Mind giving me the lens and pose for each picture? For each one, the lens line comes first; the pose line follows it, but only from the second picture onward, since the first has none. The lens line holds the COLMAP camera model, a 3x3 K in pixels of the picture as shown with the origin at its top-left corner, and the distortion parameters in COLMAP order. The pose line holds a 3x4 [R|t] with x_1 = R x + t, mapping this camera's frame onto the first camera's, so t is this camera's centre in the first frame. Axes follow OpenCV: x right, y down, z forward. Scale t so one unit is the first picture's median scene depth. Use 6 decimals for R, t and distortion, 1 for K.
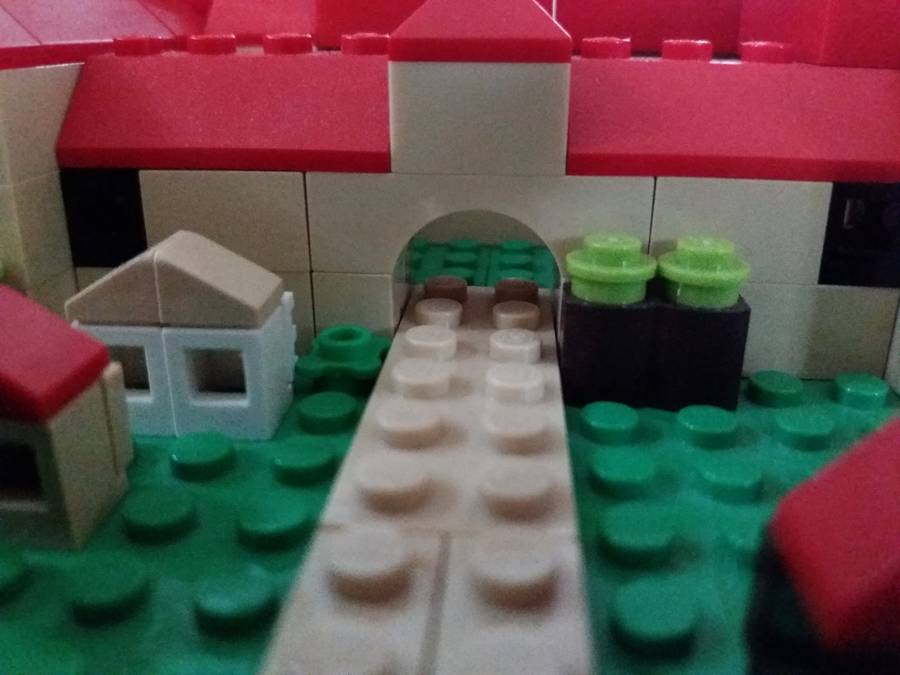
lens RADIAL K [[776.7, 0, 450.0], [0, 776.7, 337.5], [0, 0, 1]] dist [-0.002339, -0.085103]
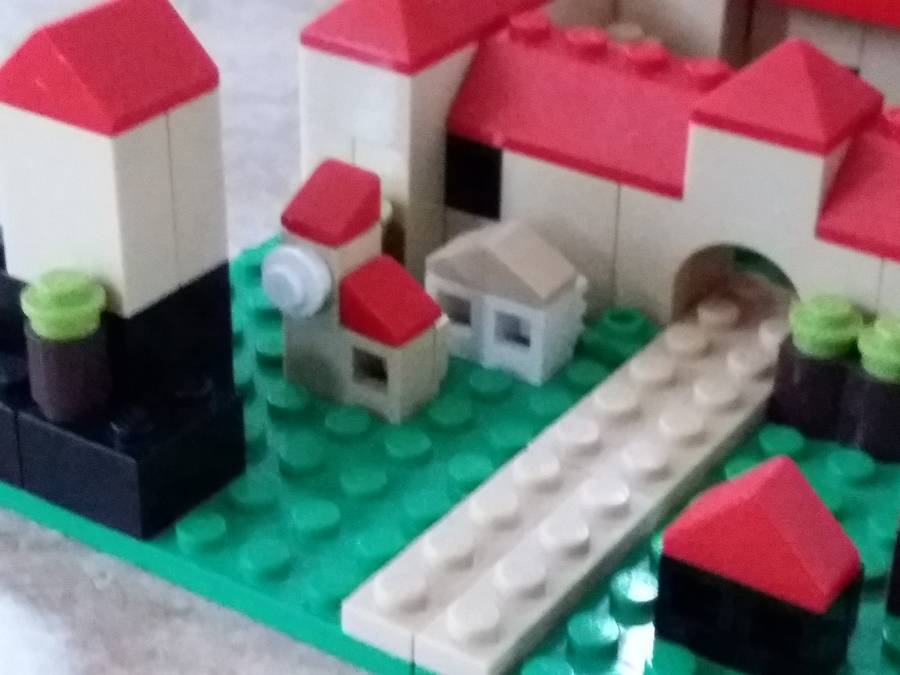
lens RADIAL K [[1926.0, 0, 450.0], [0, 1926.0, 337.5], [0, 0, 1]] dist [-0.000810, -0.018014]
pose [[0.870631, 0.246070, -0.425970, 0.955213], [-0.186965, 0.966444, 0.176151, -0.471482], [0.455022, -0.073721, 0.887423, -1.882631]]
